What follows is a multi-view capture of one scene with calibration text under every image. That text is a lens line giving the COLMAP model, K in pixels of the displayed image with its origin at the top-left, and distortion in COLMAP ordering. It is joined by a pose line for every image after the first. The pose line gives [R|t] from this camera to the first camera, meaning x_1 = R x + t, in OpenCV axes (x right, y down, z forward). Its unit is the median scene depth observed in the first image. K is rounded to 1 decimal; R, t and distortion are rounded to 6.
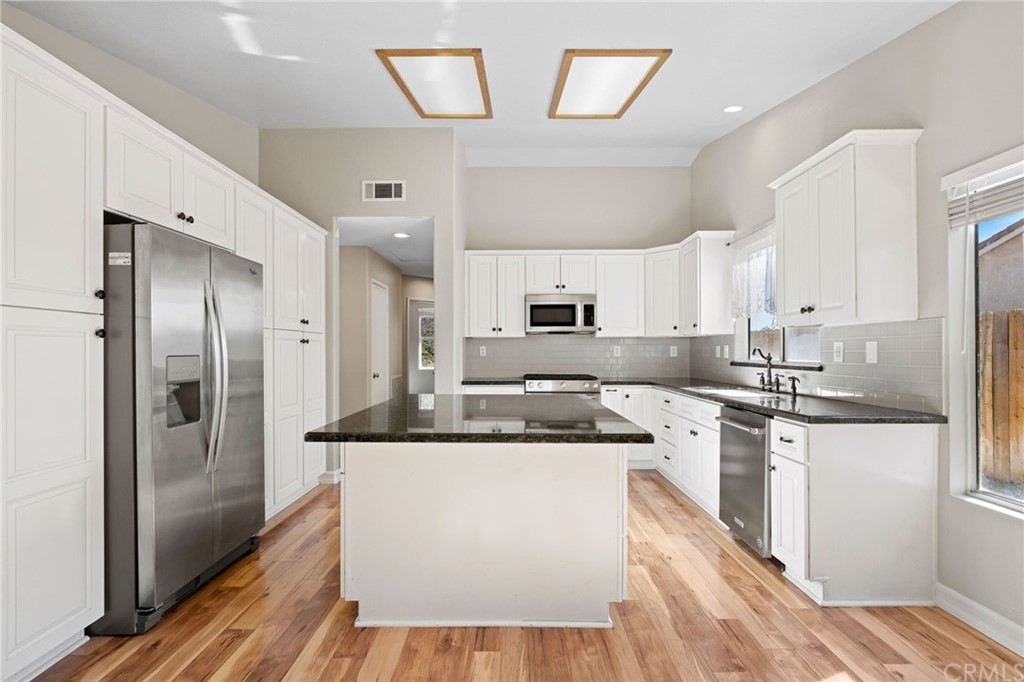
lens RADIAL K [[467.7, 0, 512.7], [0, 467.7, 346.2], [0, 0, 1]] dist [-0.011631, 0.000938]
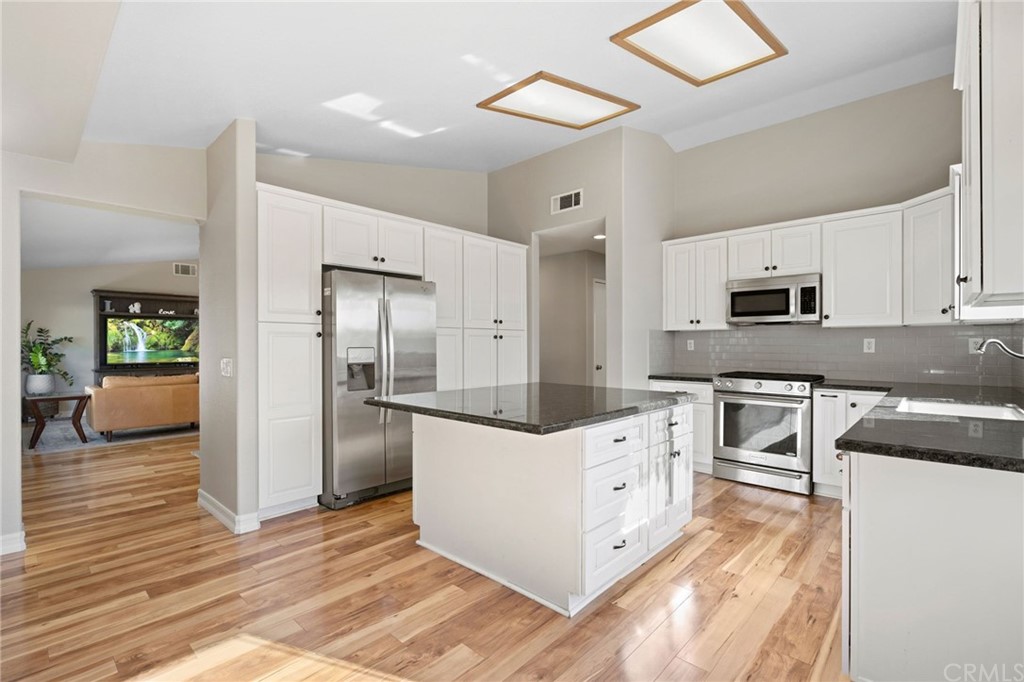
lens RADIAL K [[467.7, 0, 509.1], [0, 467.7, 344.5], [0, 0, 1]] dist [-0.011631, 0.000938]
pose [[0.733196, -0.000140, -0.680017, 0.448711], [0.005667, 0.999967, 0.005904, 0.002033], [0.679994, -0.008183, 0.733172, 0.095407]]
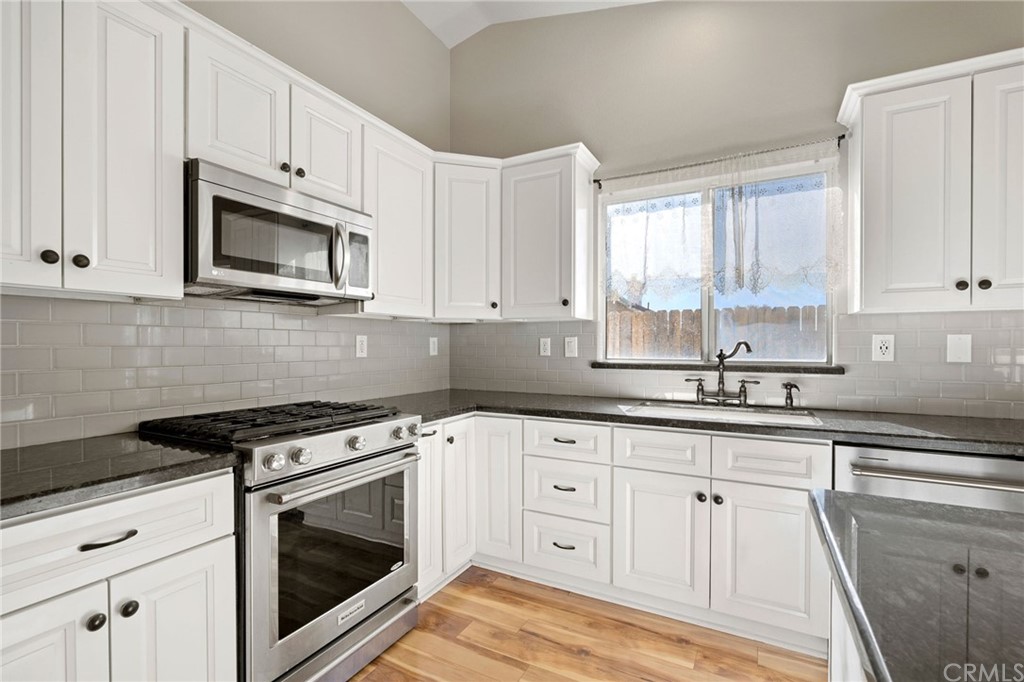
lens RADIAL K [[467.7, 0, 509.6], [0, 467.7, 345.6], [0, 0, 1]] dist [-0.011631, 0.000938]
pose [[0.471828, -0.001521, 0.881689, -0.189823], [-0.009239, 0.999935, 0.006669, 0.007933], [-0.881642, -0.011292, 0.471783, 0.932800]]
